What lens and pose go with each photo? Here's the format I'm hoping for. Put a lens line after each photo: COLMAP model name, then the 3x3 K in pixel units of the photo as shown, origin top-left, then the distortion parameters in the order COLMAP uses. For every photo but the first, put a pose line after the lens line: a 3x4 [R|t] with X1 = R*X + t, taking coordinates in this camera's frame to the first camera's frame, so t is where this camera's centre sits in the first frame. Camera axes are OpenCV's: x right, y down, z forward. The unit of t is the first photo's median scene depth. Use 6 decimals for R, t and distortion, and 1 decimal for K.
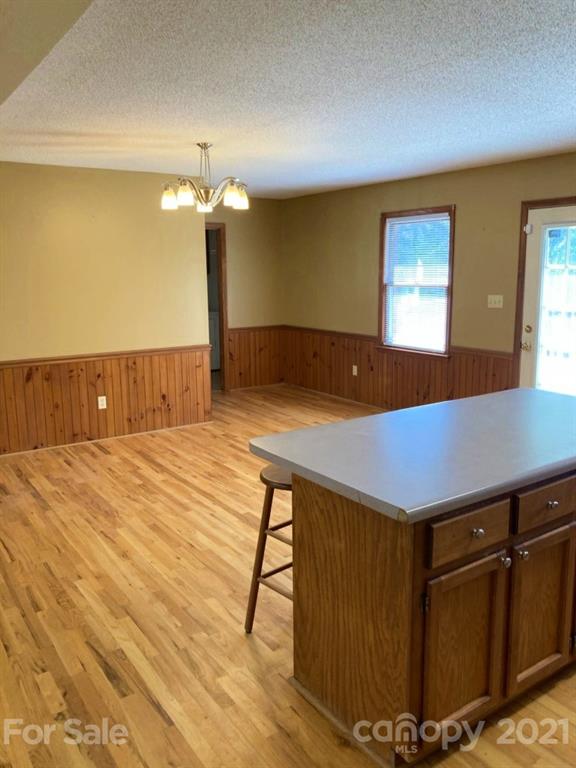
lens RADIAL K [[628.7, 0, 292.0], [0, 628.7, 382.7], [0, 0, 1]] dist [0.061196, -0.101488]
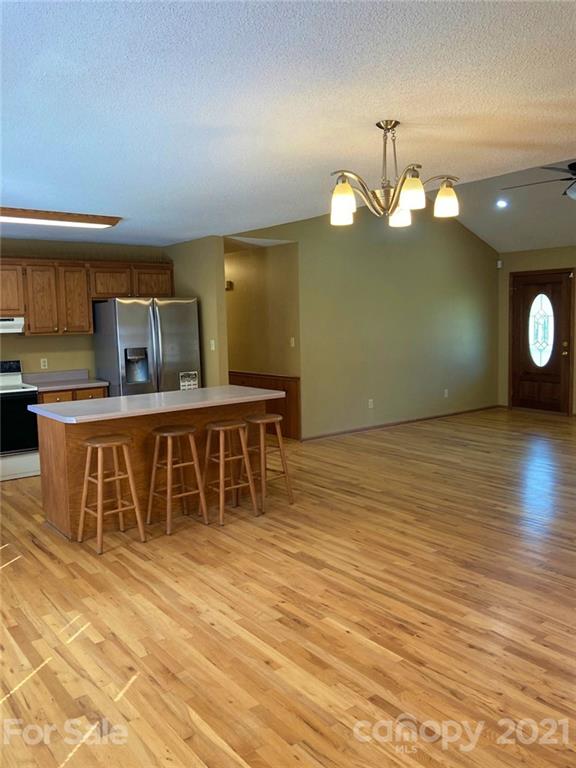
lens RADIAL K [[628.7, 0, 295.4], [0, 628.7, 379.4], [0, 0, 1]] dist [0.061196, -0.101488]
pose [[-0.997951, 0.035459, -0.053258, 0.004199], [0.019377, 0.960789, 0.276604, -0.346306], [0.060978, 0.275005, -0.959507, 1.959283]]
